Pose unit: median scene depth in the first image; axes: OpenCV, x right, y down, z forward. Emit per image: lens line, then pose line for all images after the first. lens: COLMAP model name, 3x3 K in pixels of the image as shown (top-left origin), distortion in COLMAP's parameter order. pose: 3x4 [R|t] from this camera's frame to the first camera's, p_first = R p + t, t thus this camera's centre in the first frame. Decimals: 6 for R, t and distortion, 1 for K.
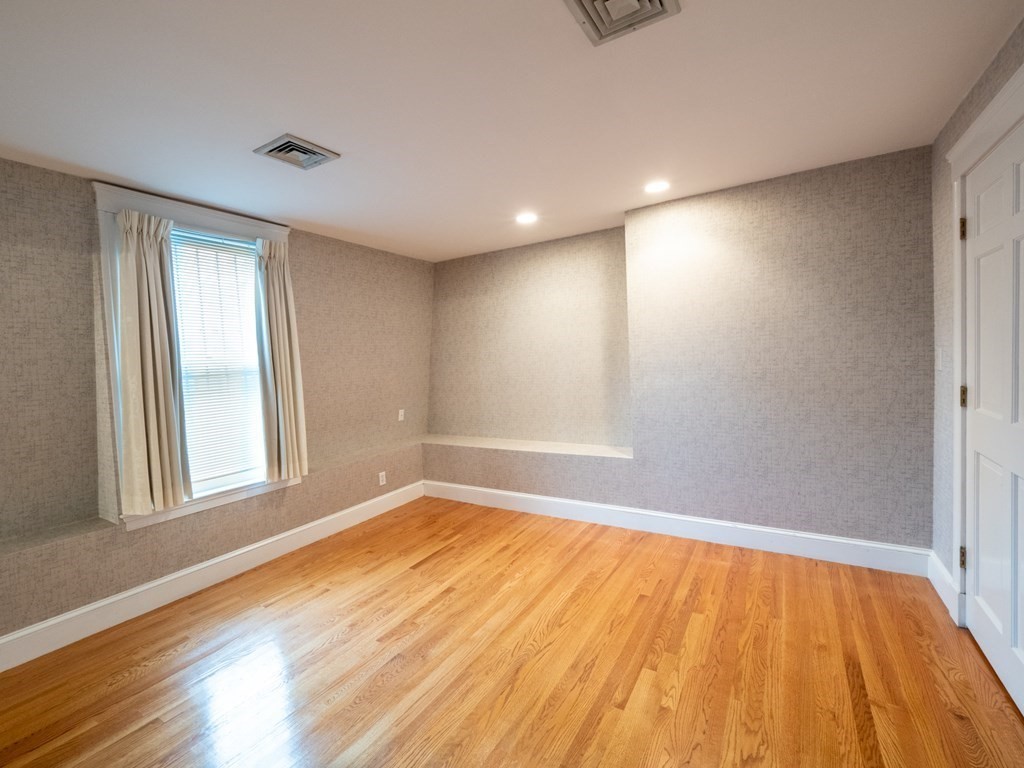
lens RADIAL K [[430.2, 0, 514.5], [0, 430.2, 378.2], [0, 0, 1]] dist [-0.010094, -0.000337]
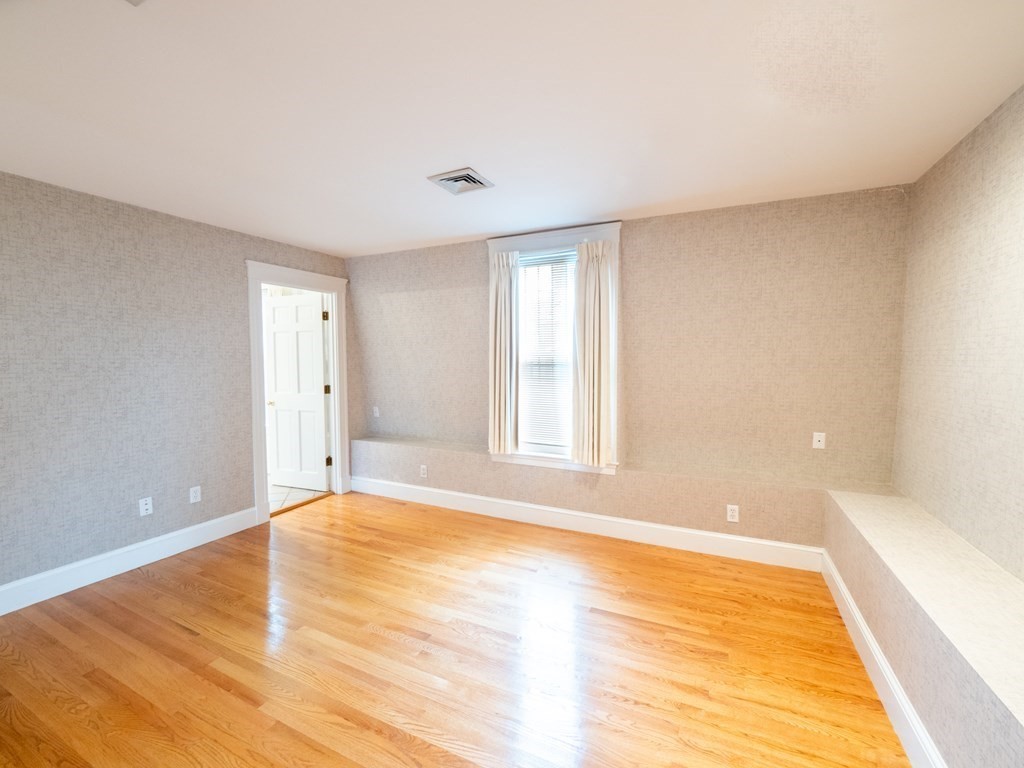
lens RADIAL K [[430.2, 0, 514.5], [0, 430.2, 378.2], [0, 0, 1]] dist [-0.010094, -0.000337]
pose [[0.113868, 0.092455, -0.989185, 0.478764], [-0.049976, 0.994933, 0.087240, -0.064121], [0.992238, 0.039502, 0.117912, 0.664752]]
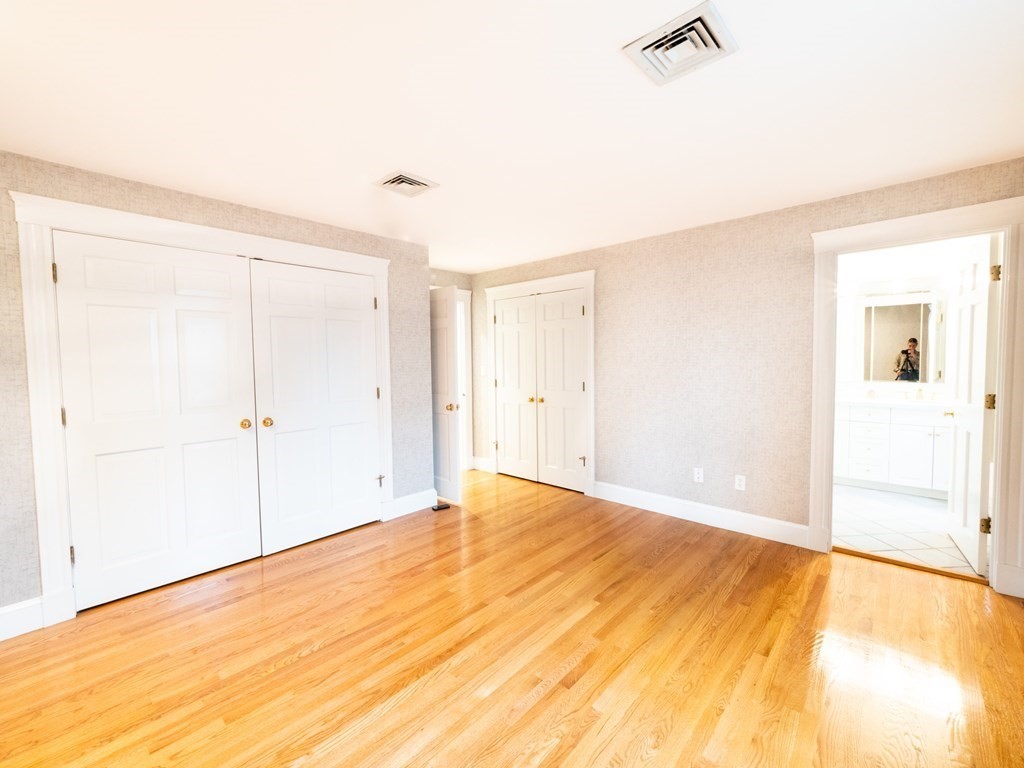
lens RADIAL K [[432.9, 0, 508.1], [0, 432.9, 379.2], [0, 0, 1]] dist [-0.012562, -0.000070]
pose [[-0.981481, 0.052215, 0.184304, -0.213636], [0.068870, 0.993985, 0.085152, -0.047378], [-0.178749, 0.096268, -0.979174, 1.149701]]
